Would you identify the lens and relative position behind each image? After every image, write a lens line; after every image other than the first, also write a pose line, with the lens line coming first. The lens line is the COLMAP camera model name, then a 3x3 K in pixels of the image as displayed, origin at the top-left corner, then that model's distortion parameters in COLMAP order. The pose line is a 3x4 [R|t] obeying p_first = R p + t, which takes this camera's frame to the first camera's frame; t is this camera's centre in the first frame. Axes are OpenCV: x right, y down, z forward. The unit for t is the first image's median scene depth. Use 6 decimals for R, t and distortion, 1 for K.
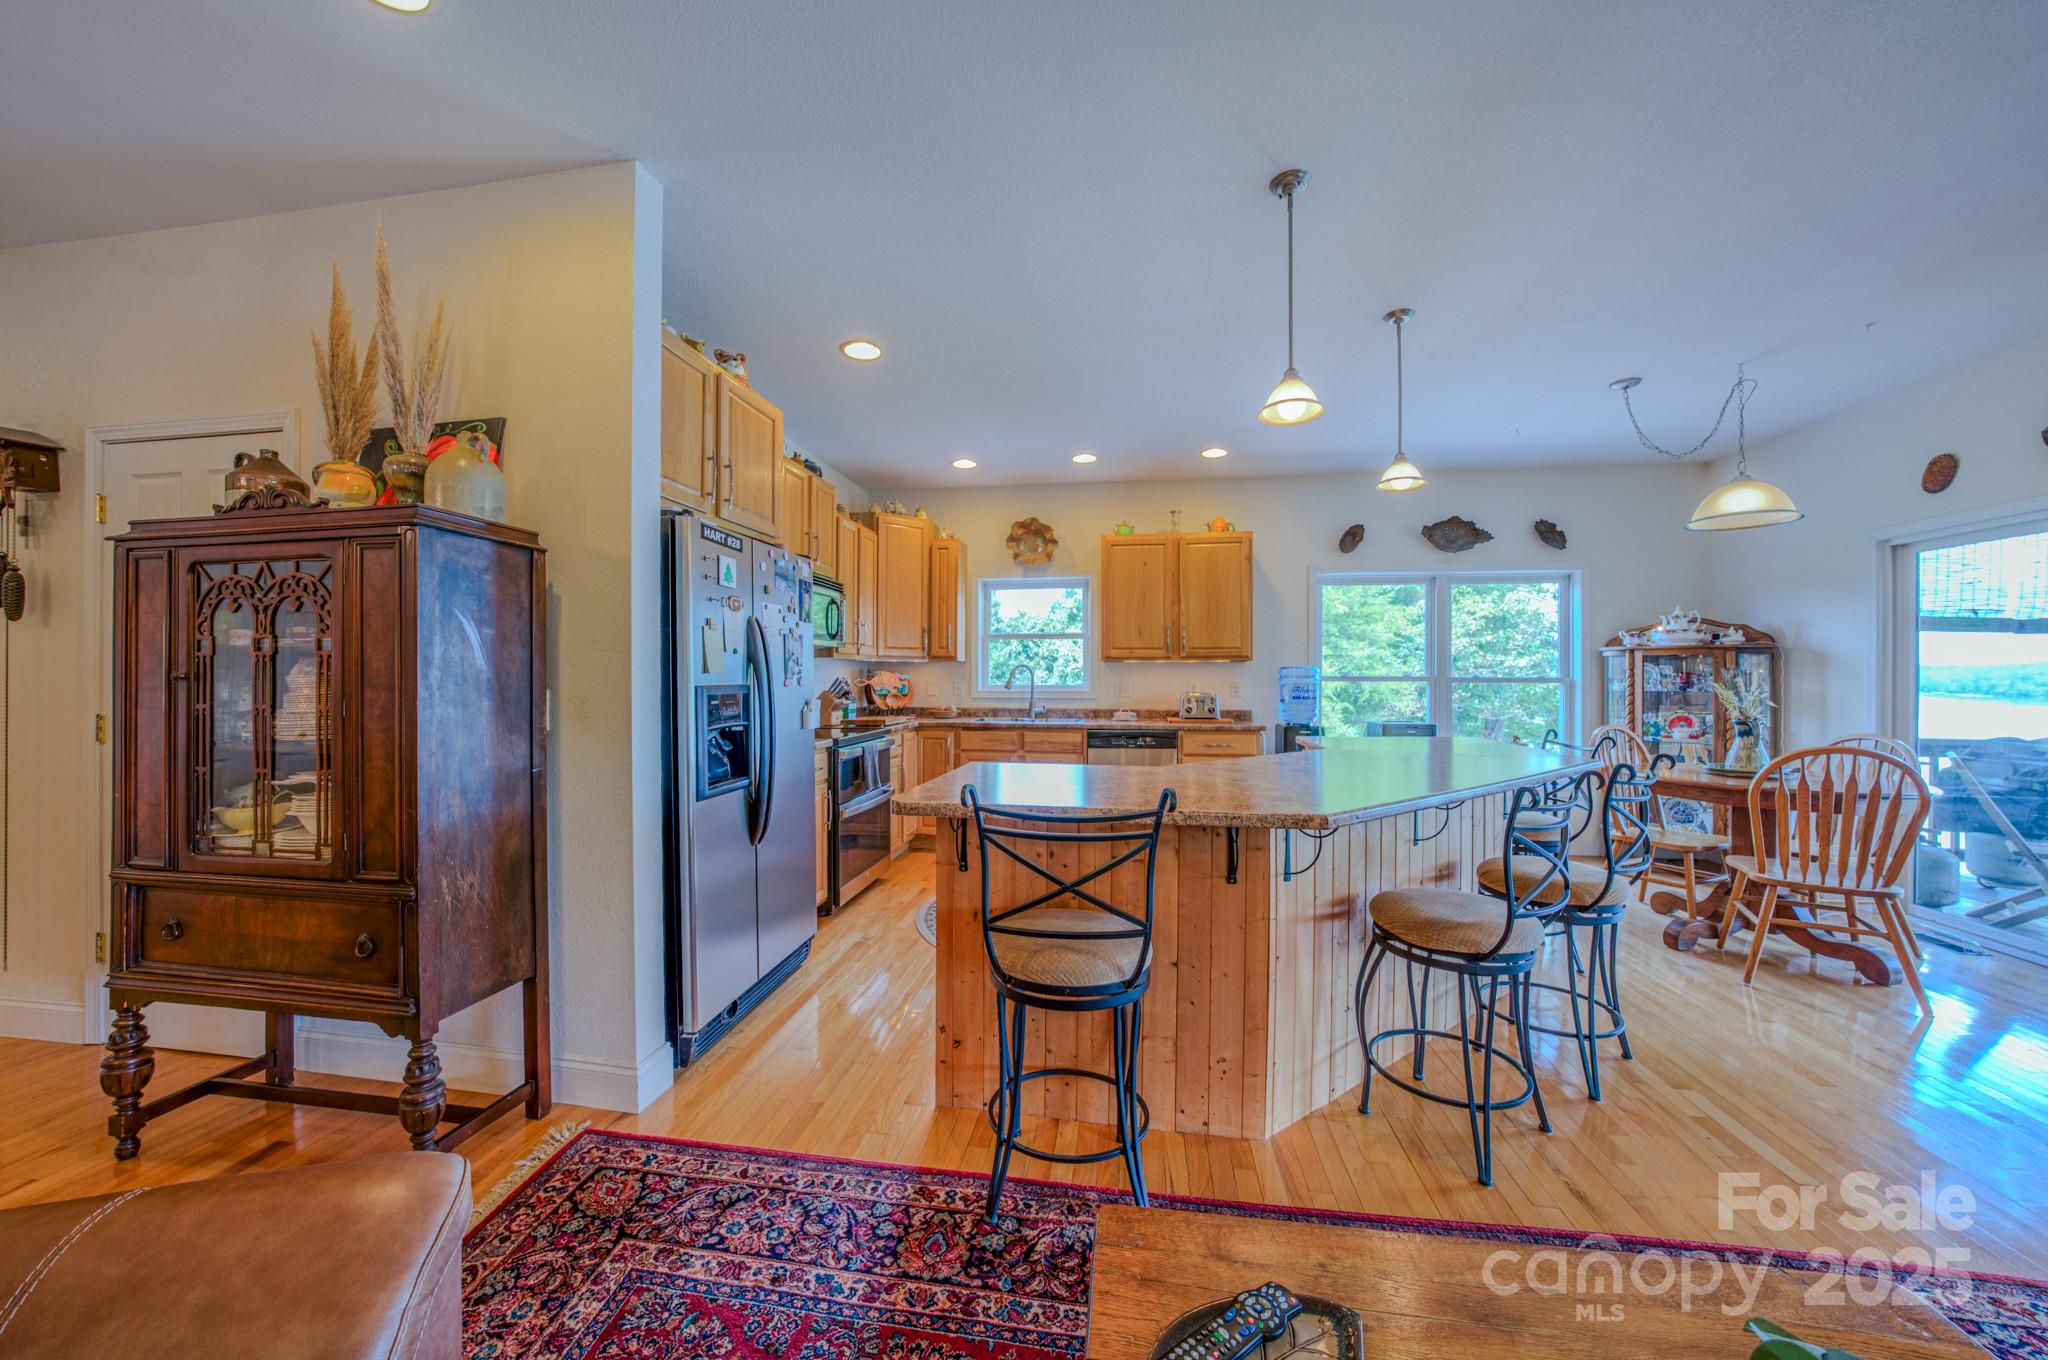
lens RADIAL K [[704.5, 0, 1026.8], [0, 704.5, 682.4], [0, 0, 1]] dist [-0.027406, 0.005161]
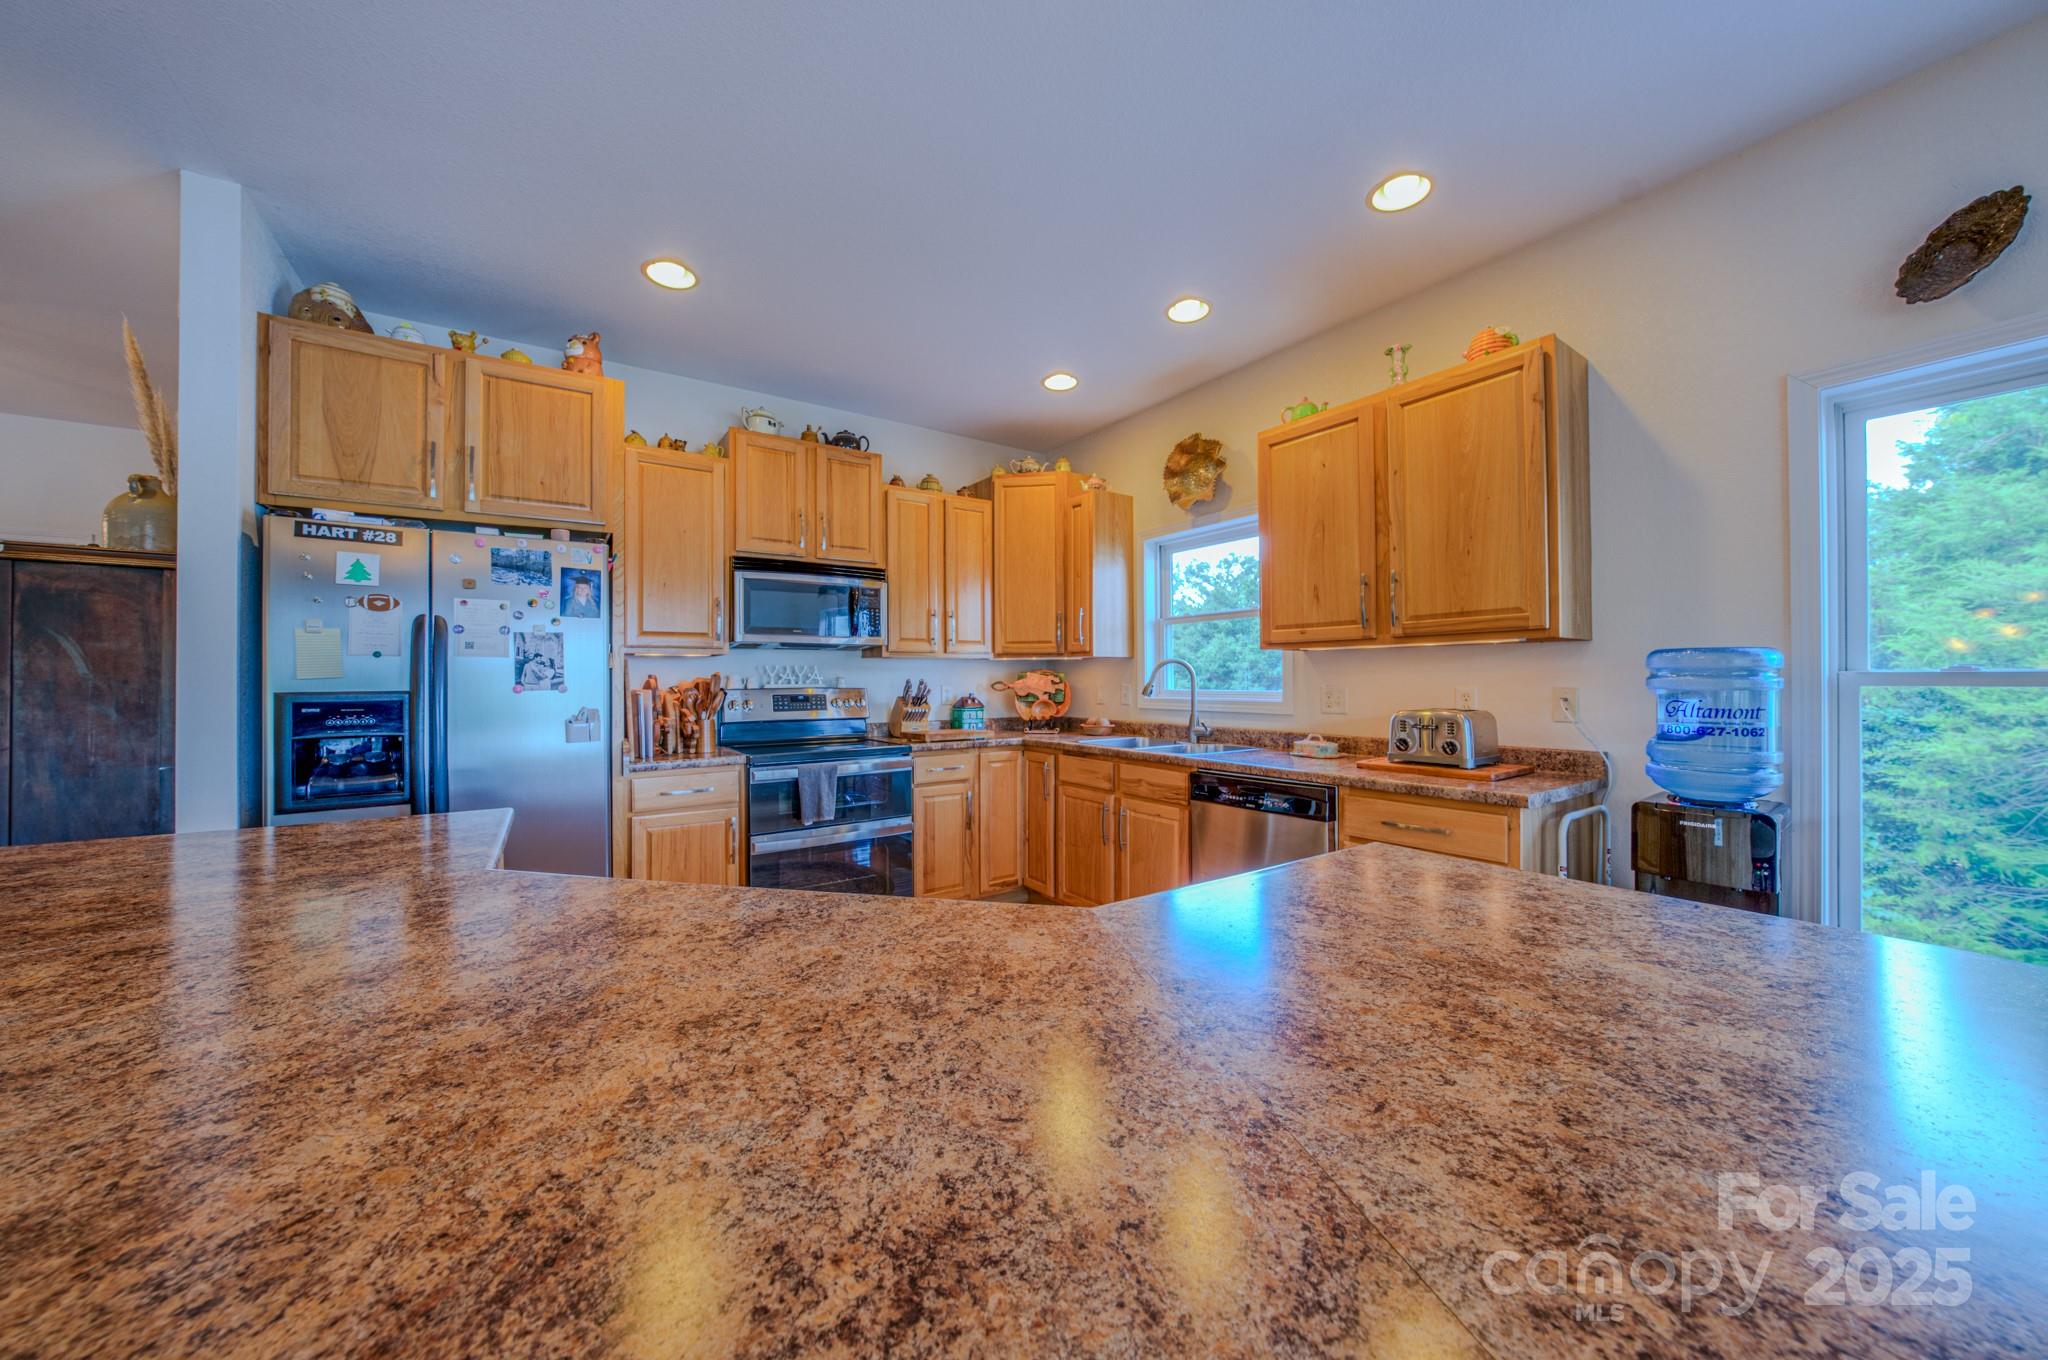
lens RADIAL K [[704.5, 0, 1026.3], [0, 704.5, 674.3], [0, 0, 1]] dist [-0.027406, 0.005161]
pose [[0.692227, -0.009379, -0.721619, 0.734477], [-0.000054, 0.999915, -0.013048, -0.006329], [0.721680, 0.009071, 0.692168, 0.884384]]
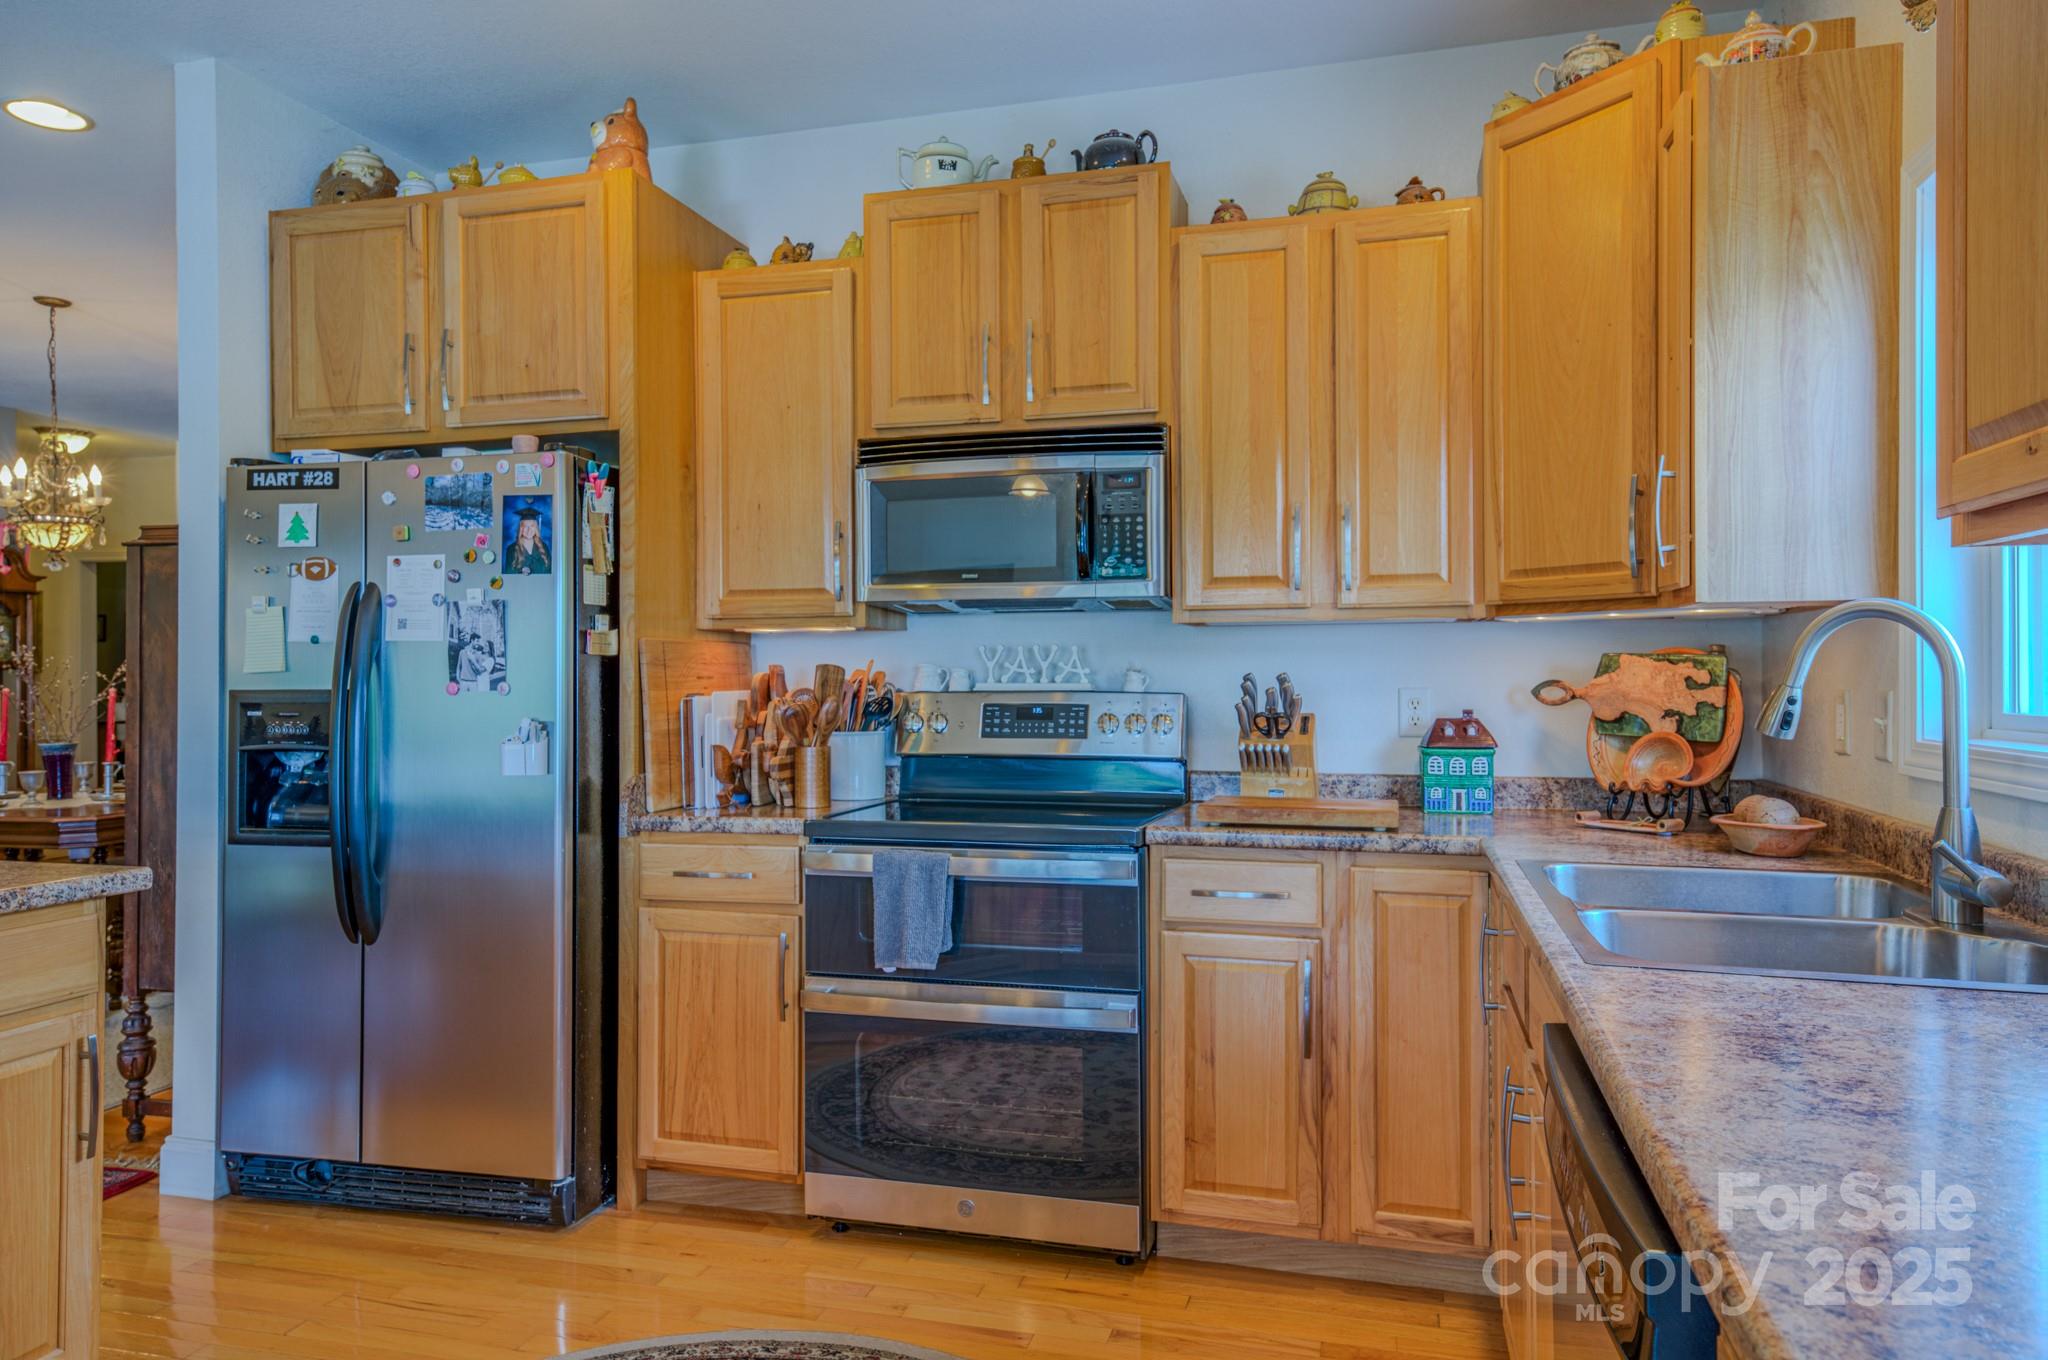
lens RADIAL K [[1332.2, 0, 1037.7], [0, 1332.2, 670.4], [0, 0, 1]] dist [0.028209, 0.000803]
pose [[-0.114707, -0.002964, -0.993395, 0.703162], [-0.004846, 0.999985, -0.002424, -0.013762], [0.993388, 0.004535, -0.114719, 1.644229]]
